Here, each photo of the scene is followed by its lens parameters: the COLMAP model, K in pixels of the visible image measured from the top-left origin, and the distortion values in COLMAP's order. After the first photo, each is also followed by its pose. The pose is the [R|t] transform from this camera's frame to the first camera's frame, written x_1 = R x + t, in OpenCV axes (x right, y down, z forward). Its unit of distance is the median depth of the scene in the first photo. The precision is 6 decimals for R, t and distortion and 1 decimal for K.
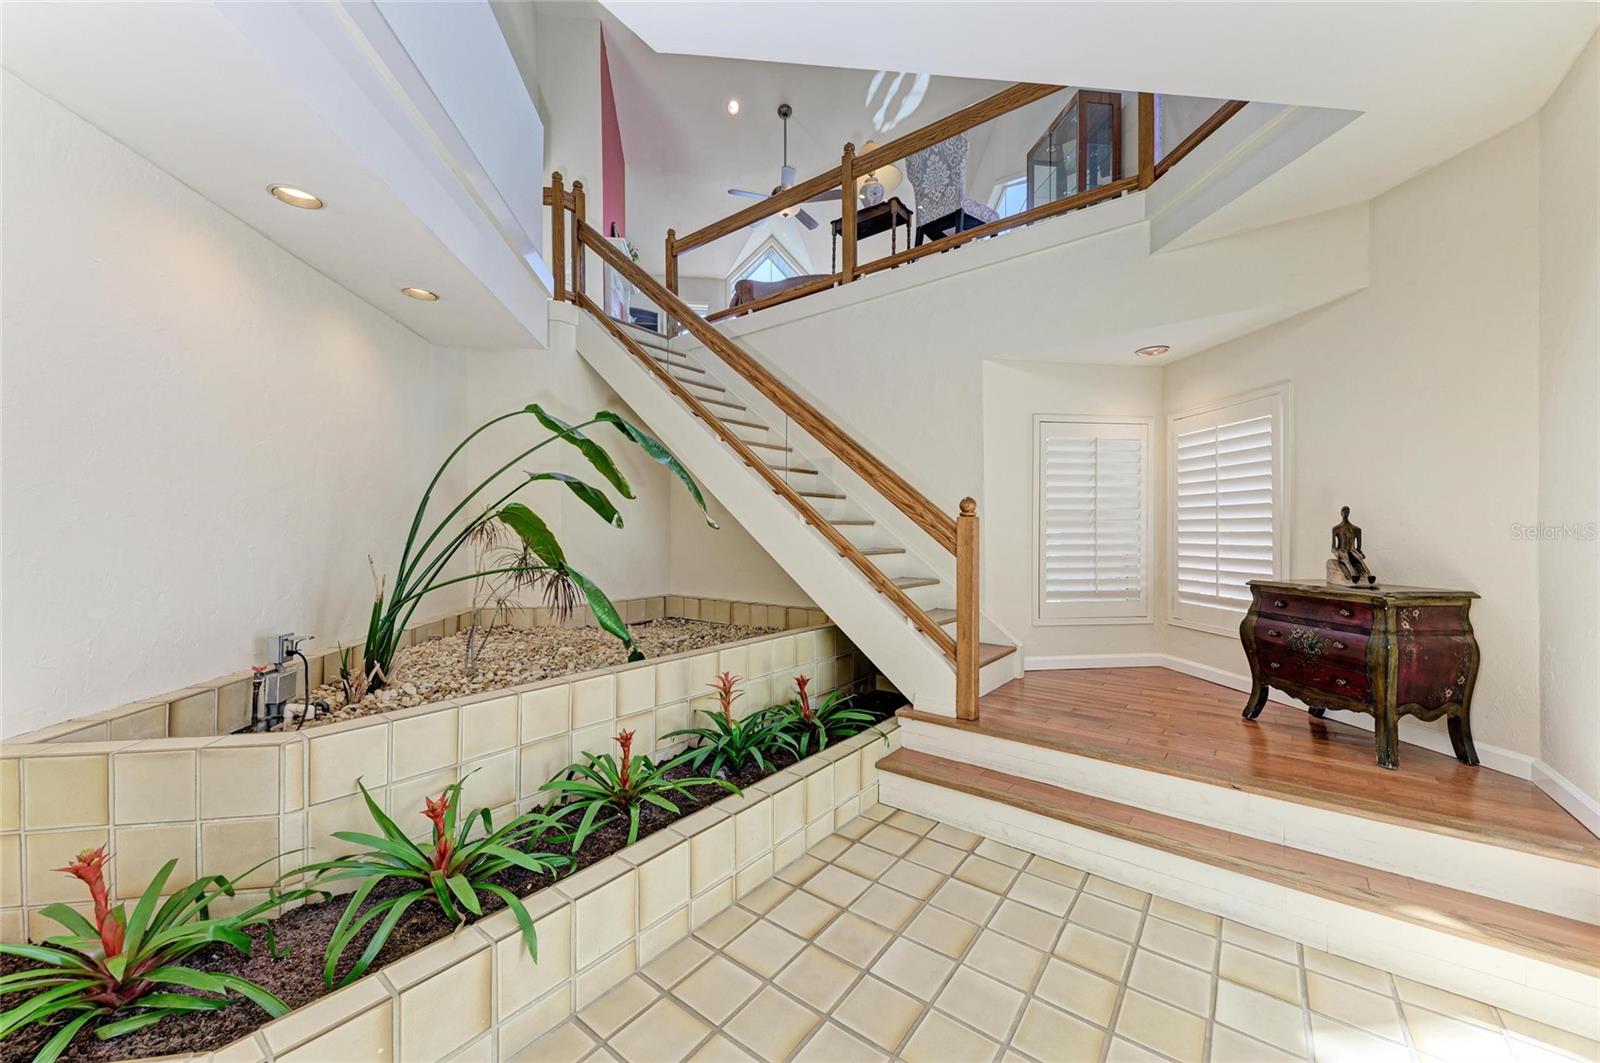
lens RADIAL K [[591.3, 0, 799.1], [0, 591.3, 535.7], [0, 0, 1]] dist [0.008130, -0.000411]
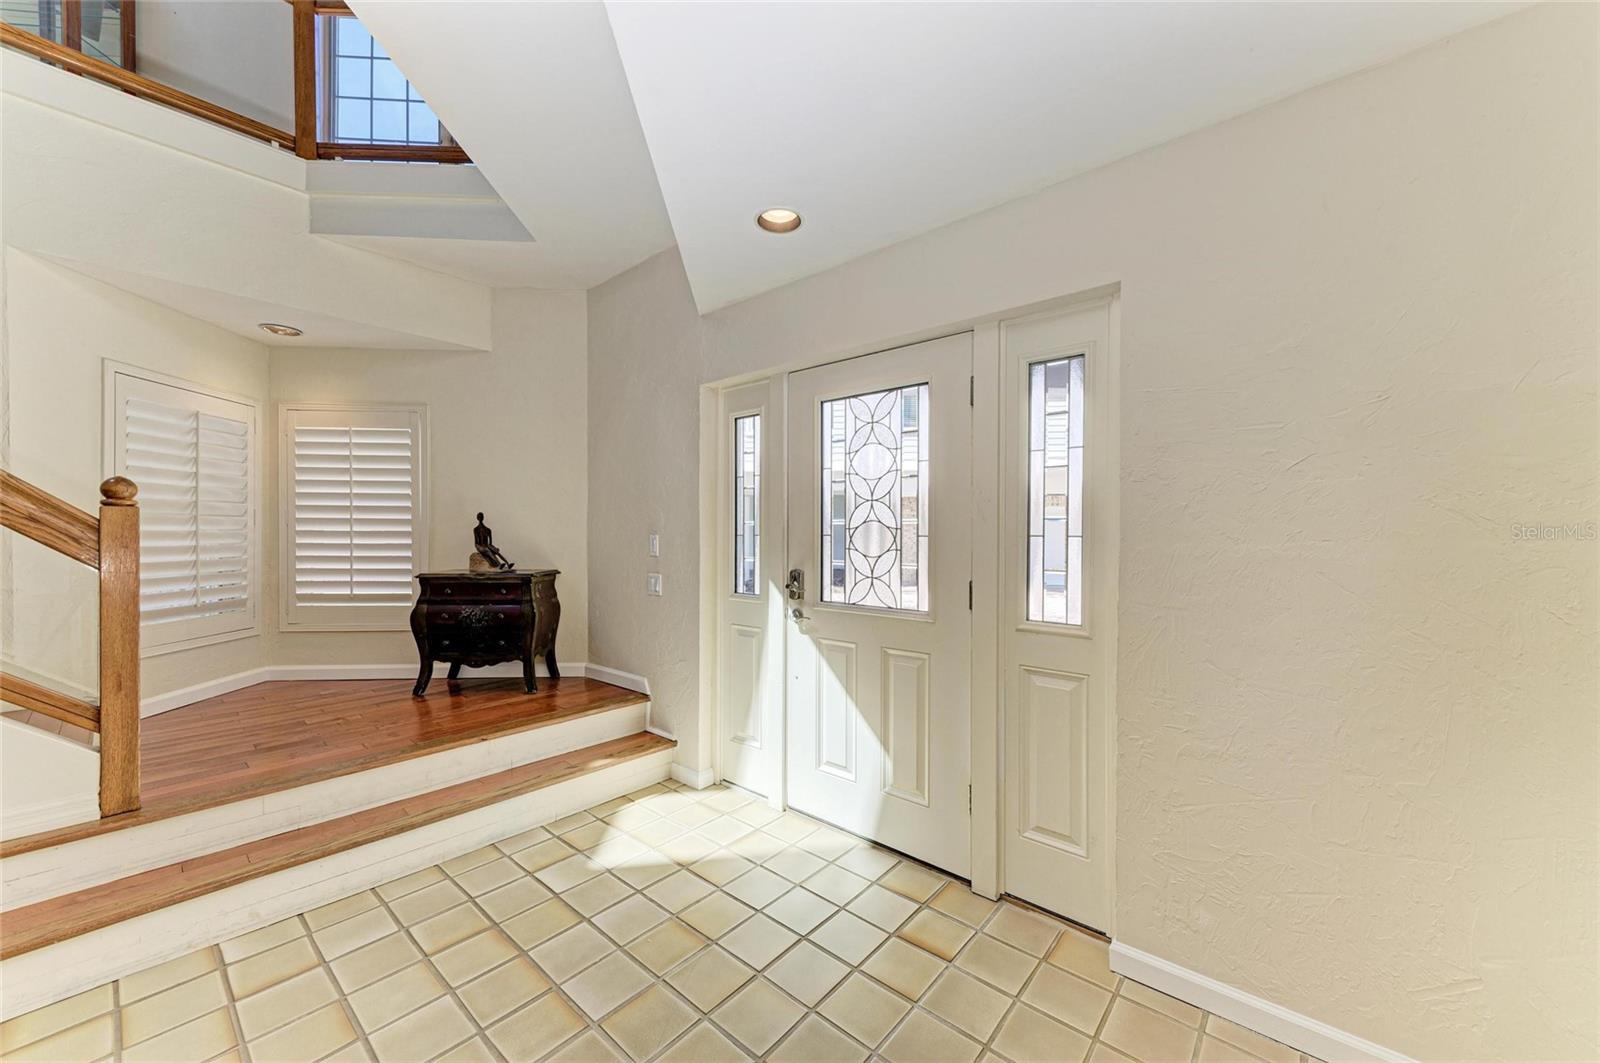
lens RADIAL K [[591.3, 0, 800.1], [0, 591.3, 534.7], [0, 0, 1]] dist [0.008130, -0.000411]
pose [[0.066272, -0.000835, 0.997801, -0.336726], [-0.000717, 0.999999, 0.000884, -0.001907], [-0.997801, -0.000774, 0.066271, 0.199413]]
